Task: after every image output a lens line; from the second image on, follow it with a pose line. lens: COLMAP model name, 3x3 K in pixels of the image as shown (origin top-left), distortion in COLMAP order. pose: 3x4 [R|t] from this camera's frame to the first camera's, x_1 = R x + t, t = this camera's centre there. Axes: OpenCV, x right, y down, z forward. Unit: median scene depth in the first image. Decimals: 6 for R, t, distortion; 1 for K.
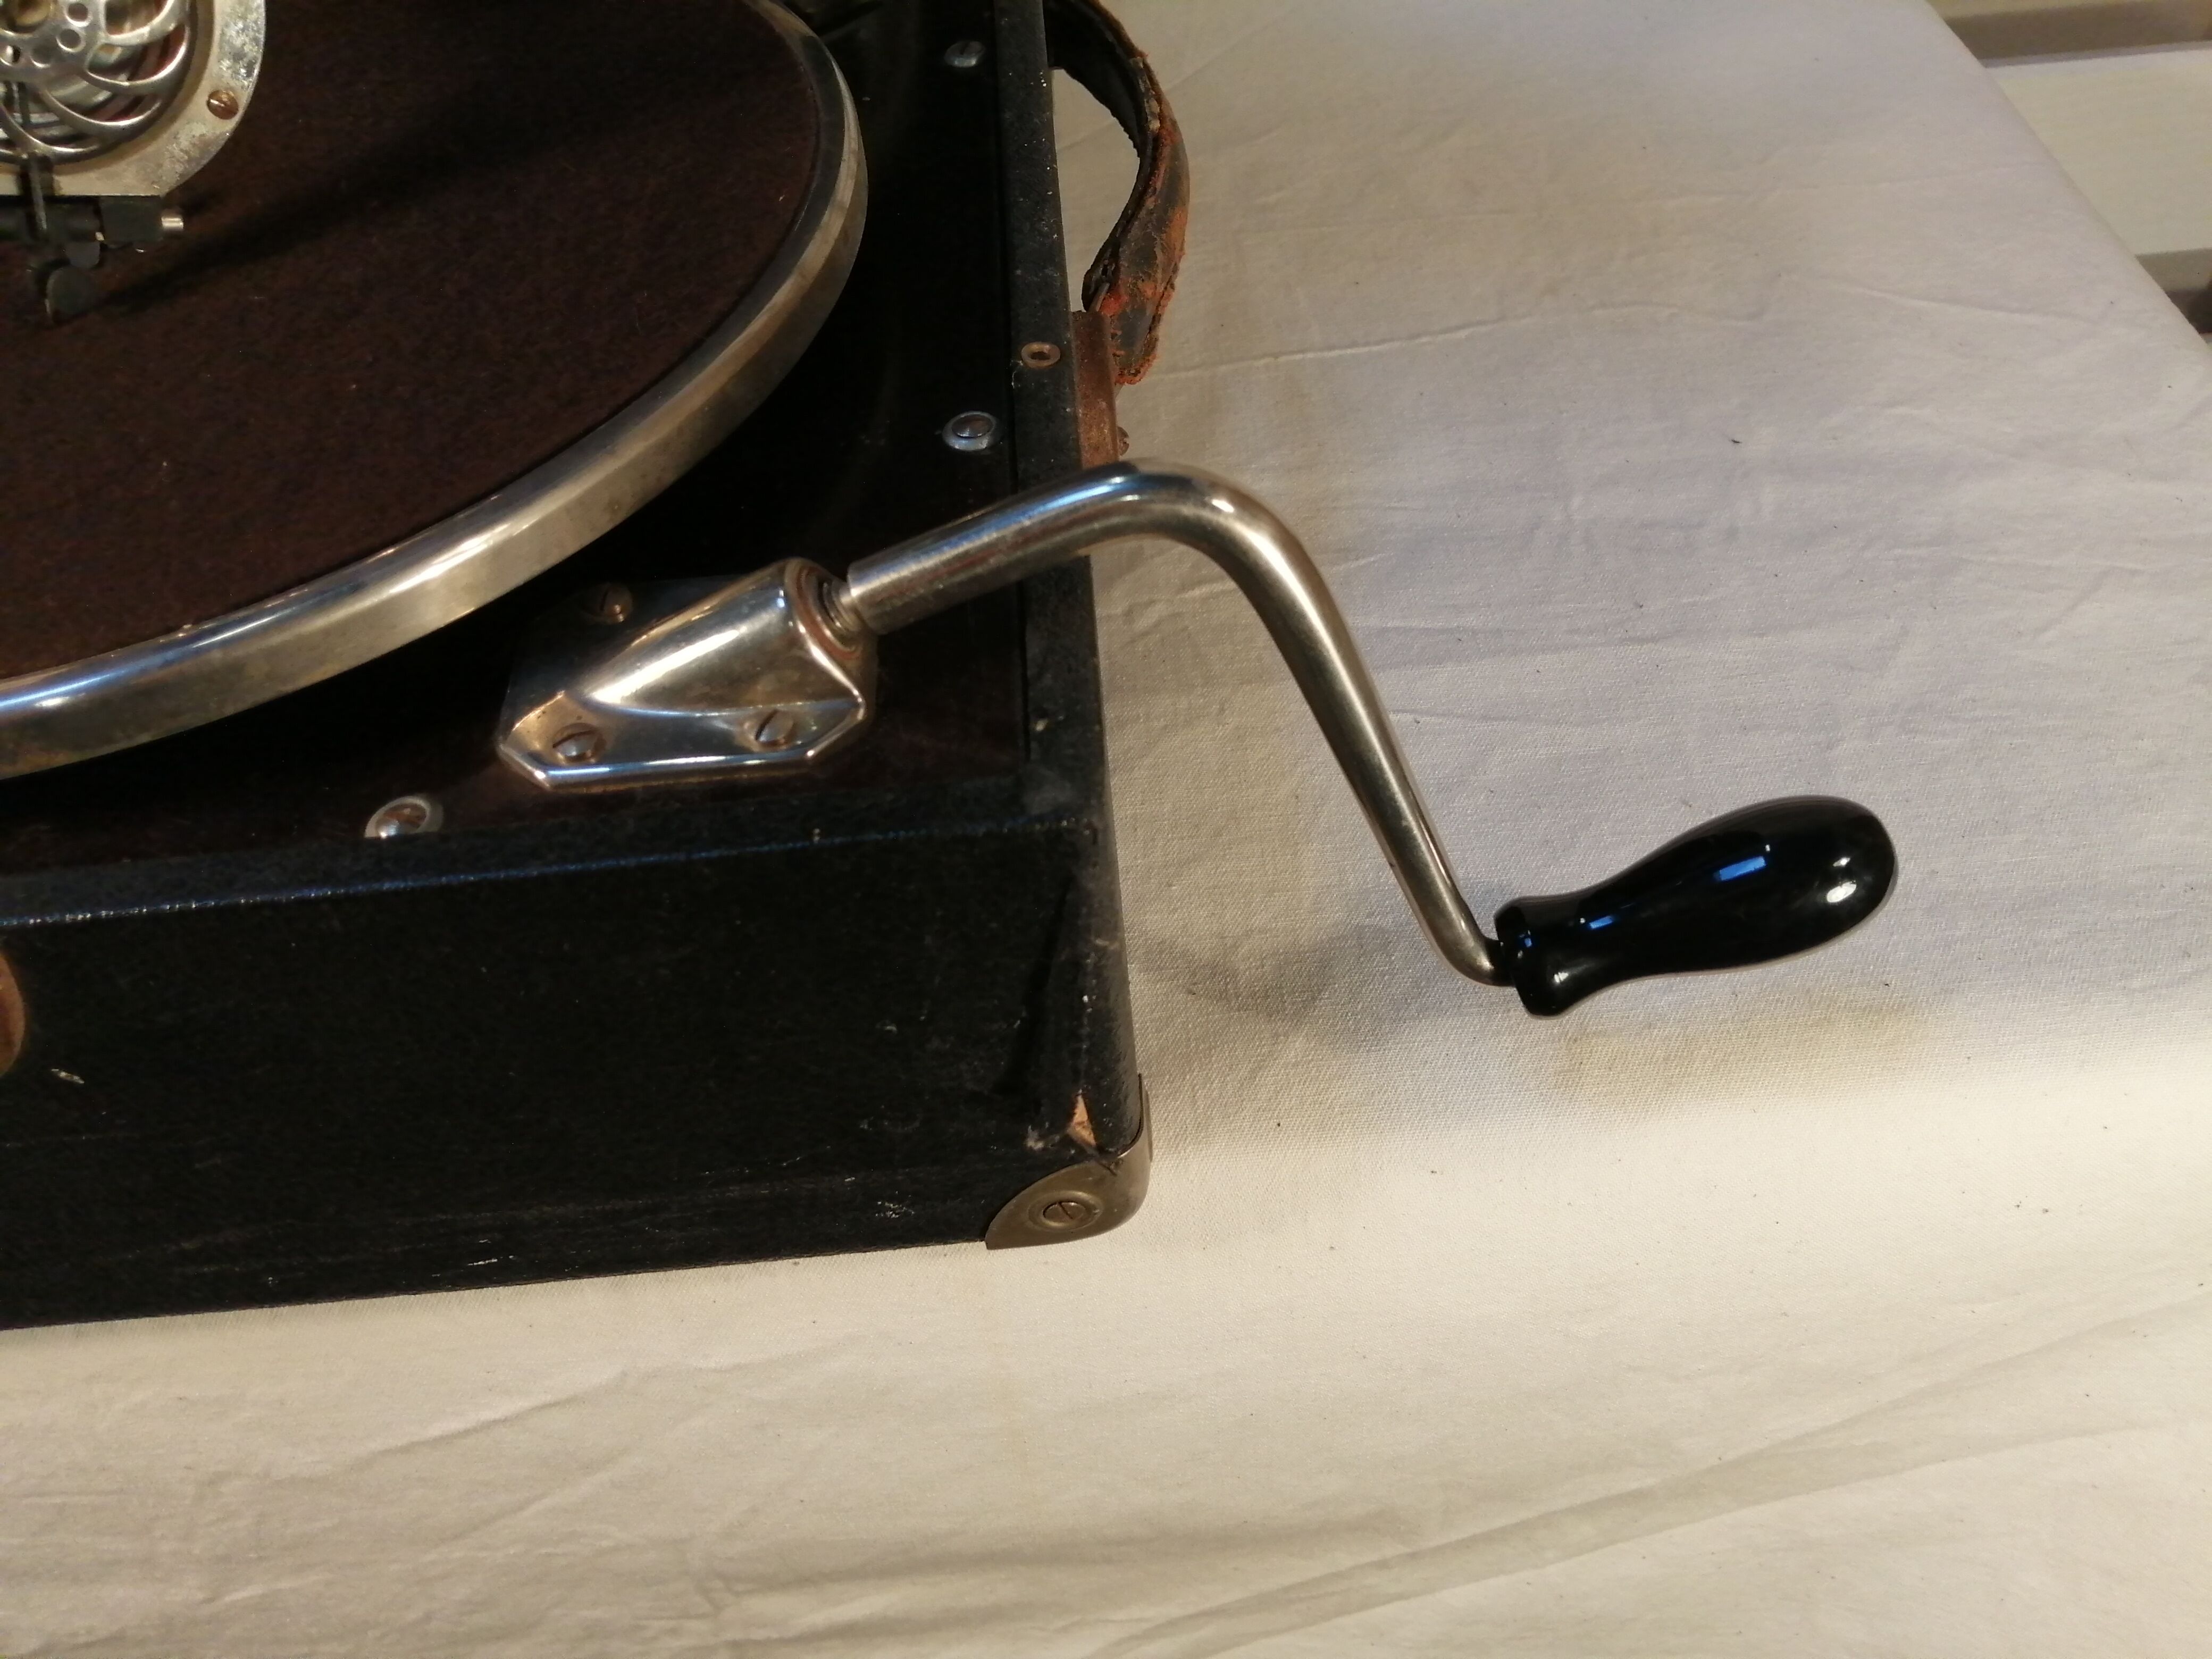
lens RADIAL K [[1711.5, 0, 1103.7], [0, 1711.5, 789.1], [0, 0, 1]] dist [-0.001591, -0.011200]
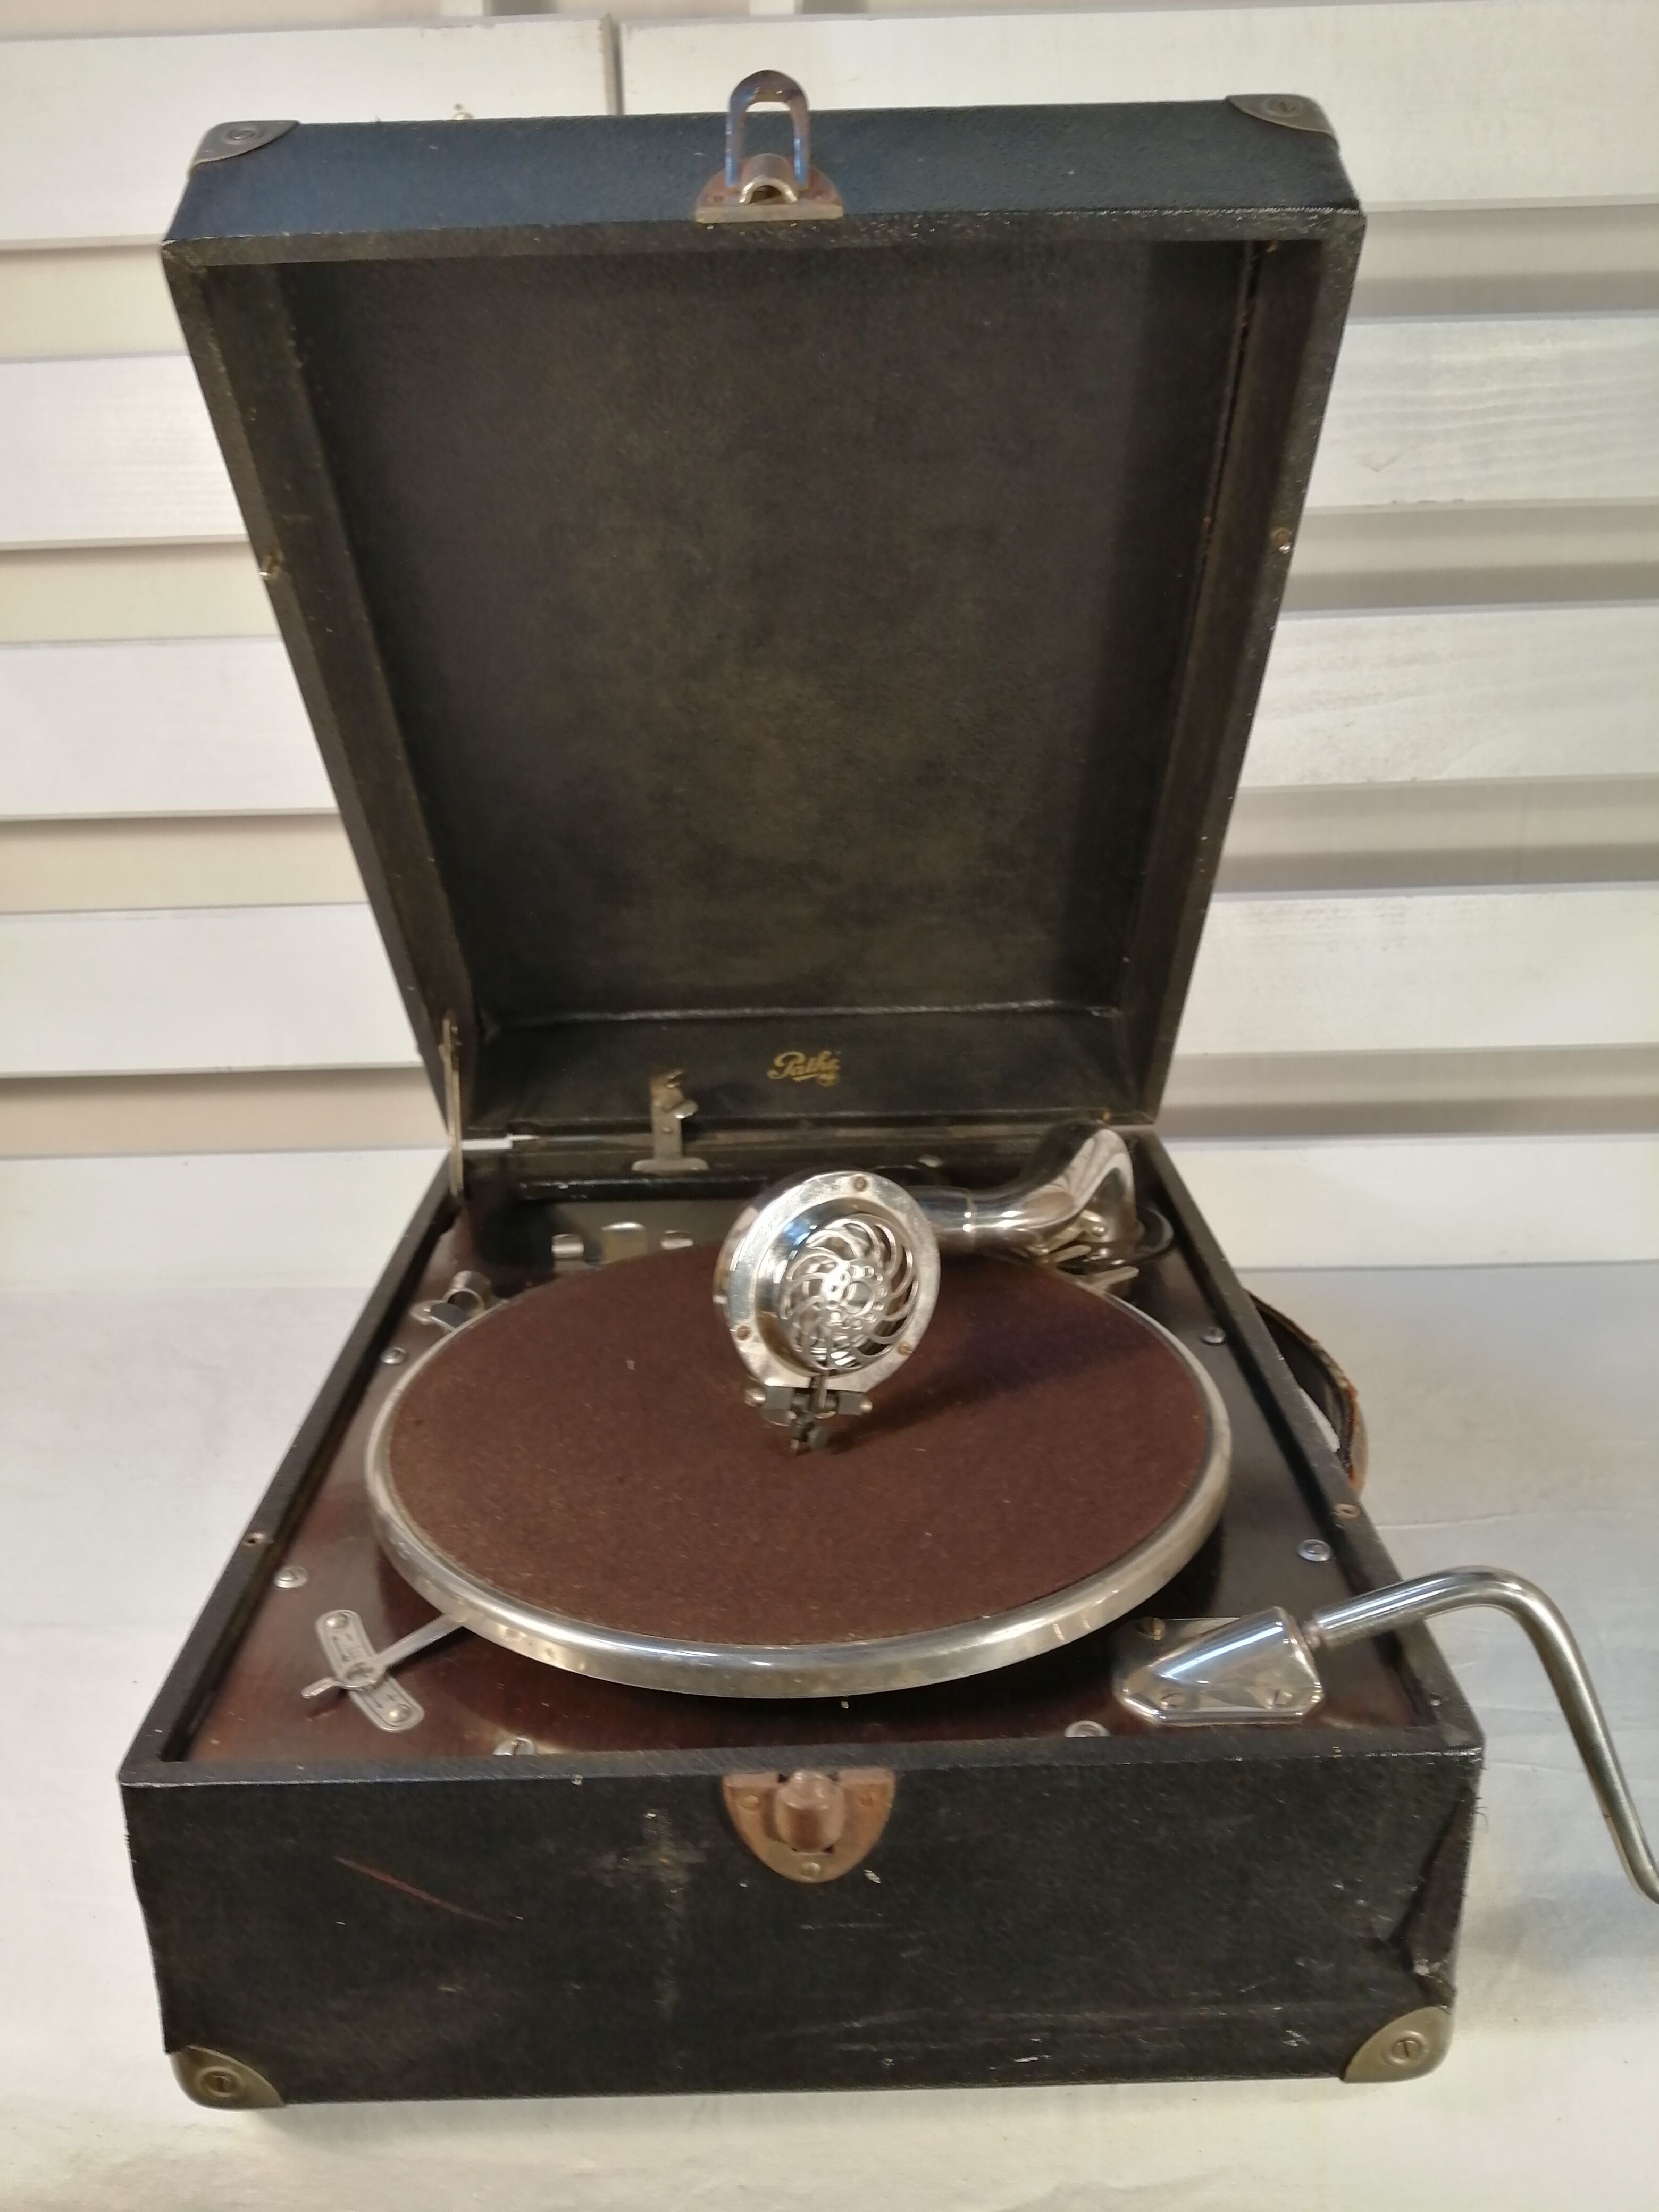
lens RADIAL K [[1692.0, 0, 820.4], [0, 1692.0, 1177.8], [0, 0, 1]] dist [-0.005371, -0.005227]
pose [[0.997443, 0.058997, -0.040327, -0.475100], [-0.070727, 0.895742, -0.438912, 0.218096], [0.010228, 0.440642, 0.897625, -0.646675]]
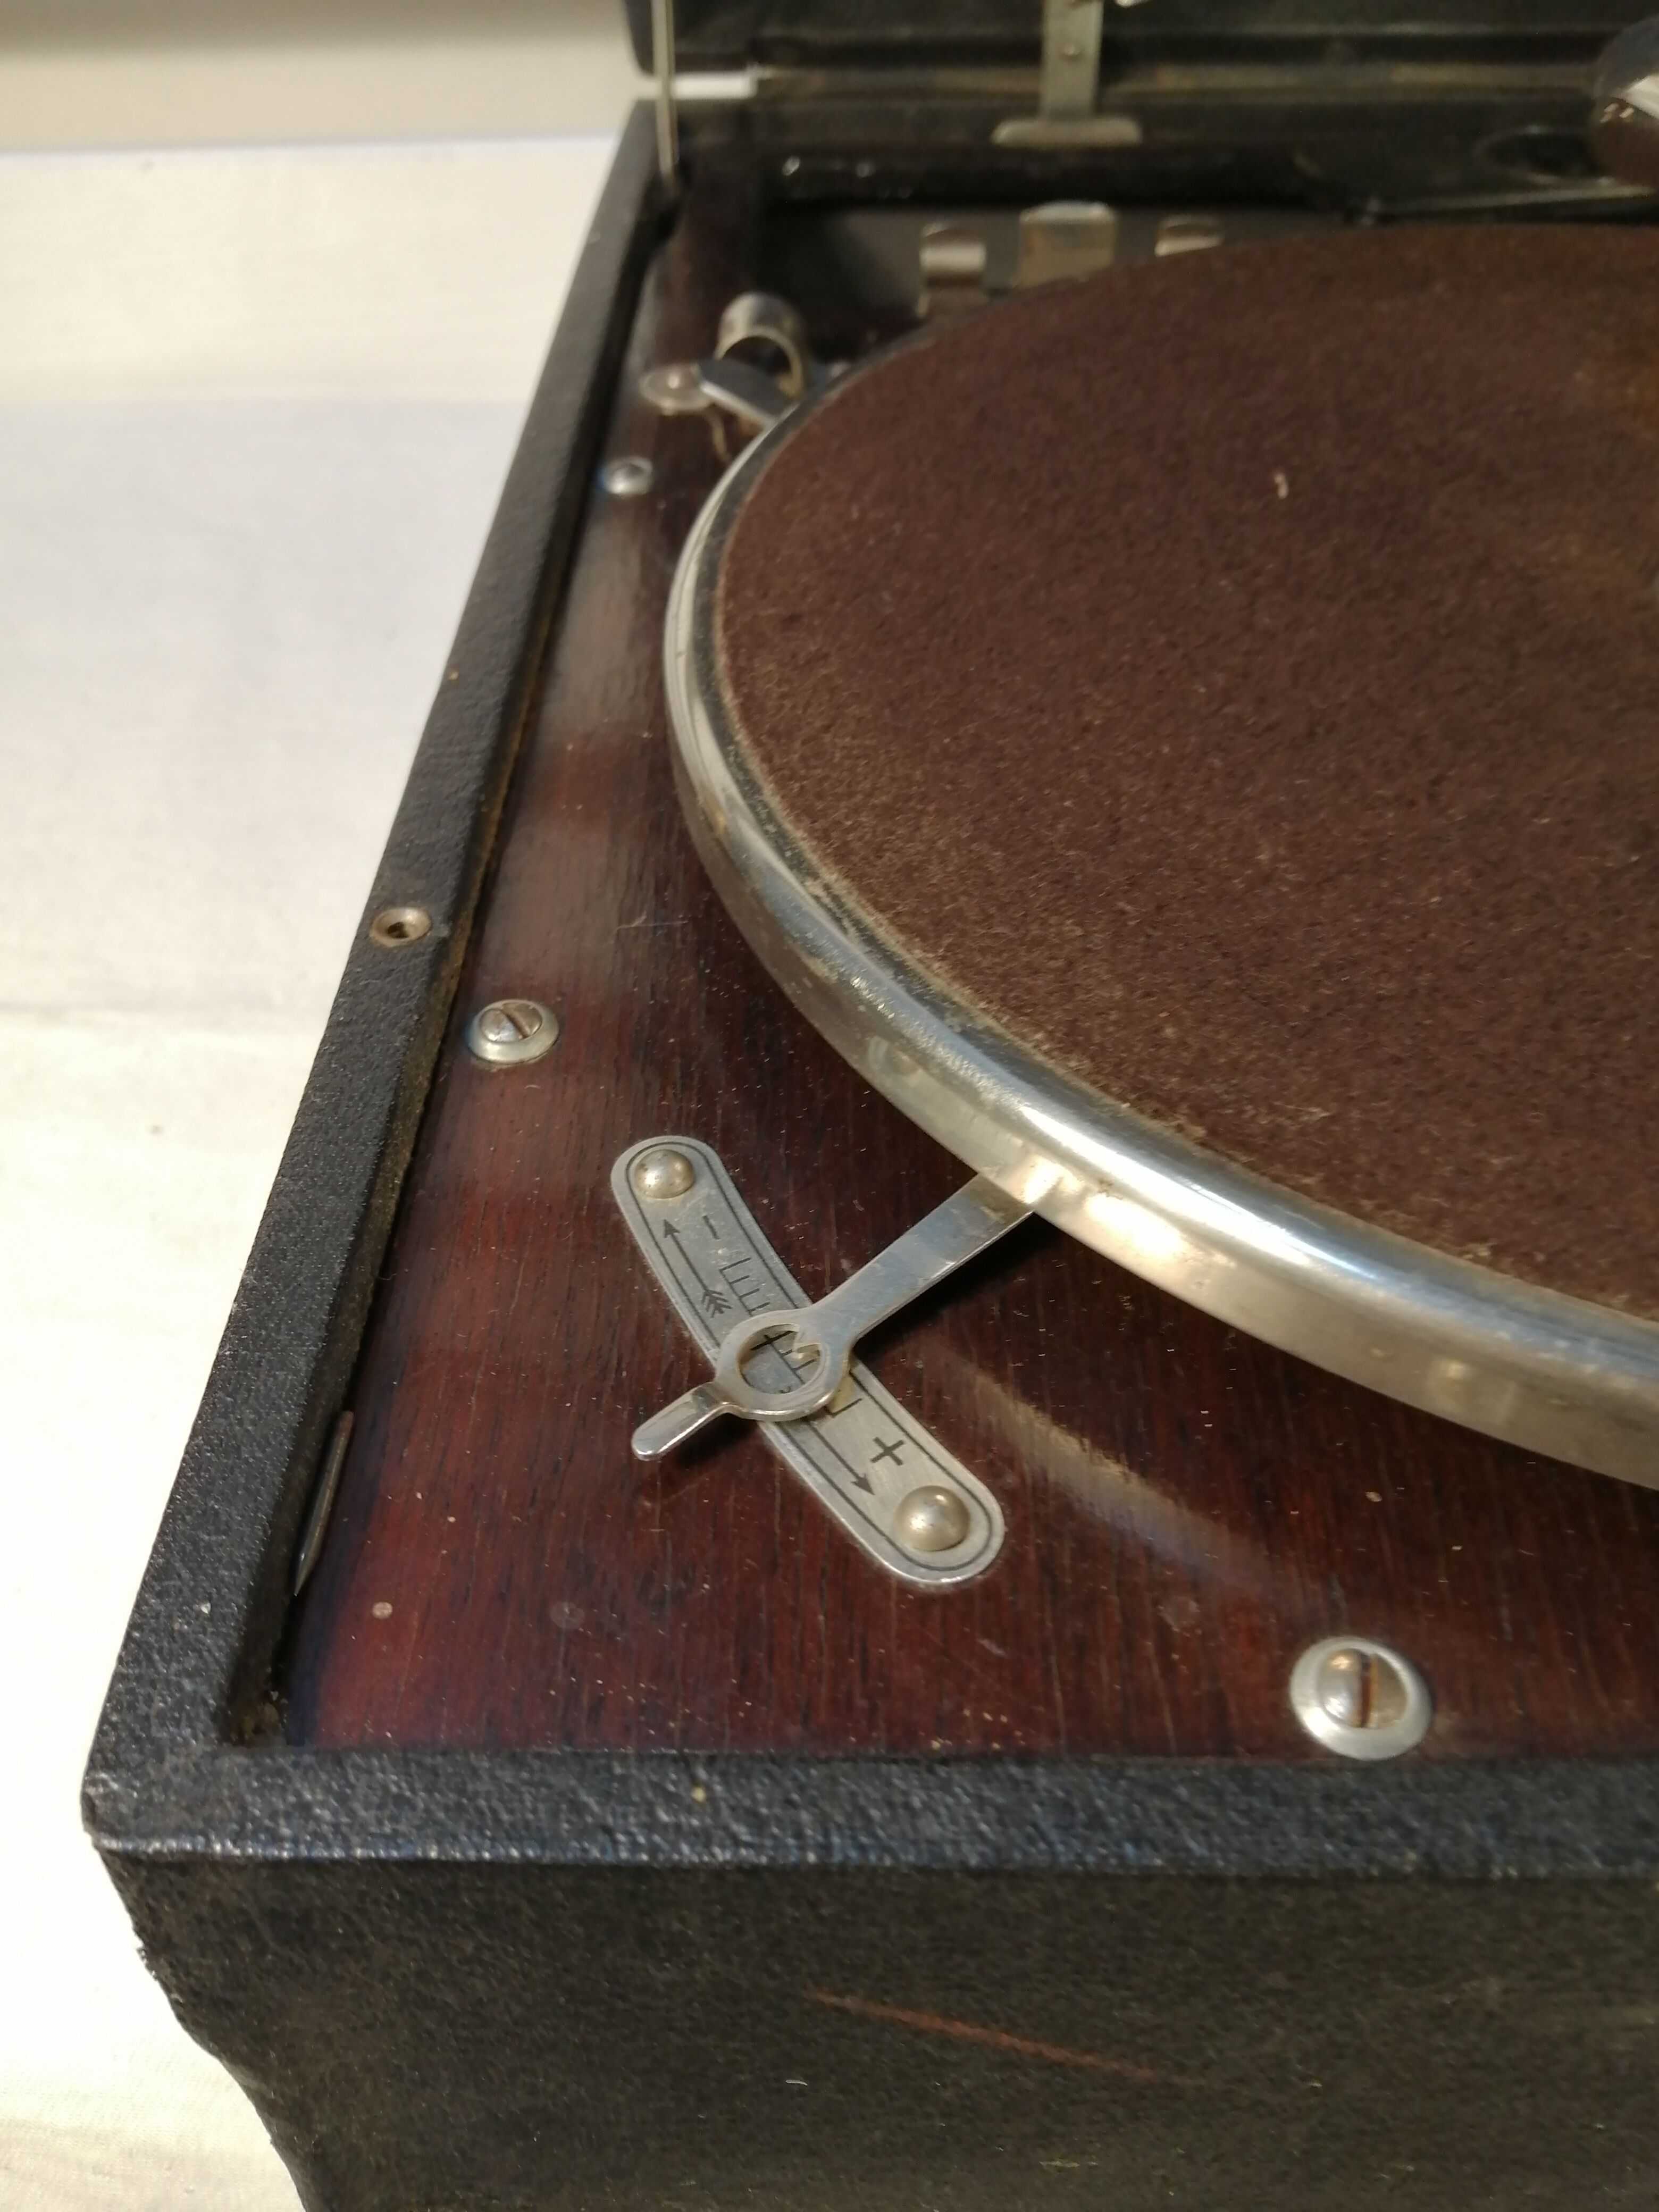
lens RADIAL K [[1764.7, 0, 874.7], [0, 1764.7, 1097.2], [0, 0, 1]] dist [-0.013835, -0.007470]
pose [[0.995708, 0.091810, -0.011700, -0.861453], [-0.092357, 0.993841, -0.061236, -0.048695], [0.006006, 0.062054, 0.998055, 0.285747]]
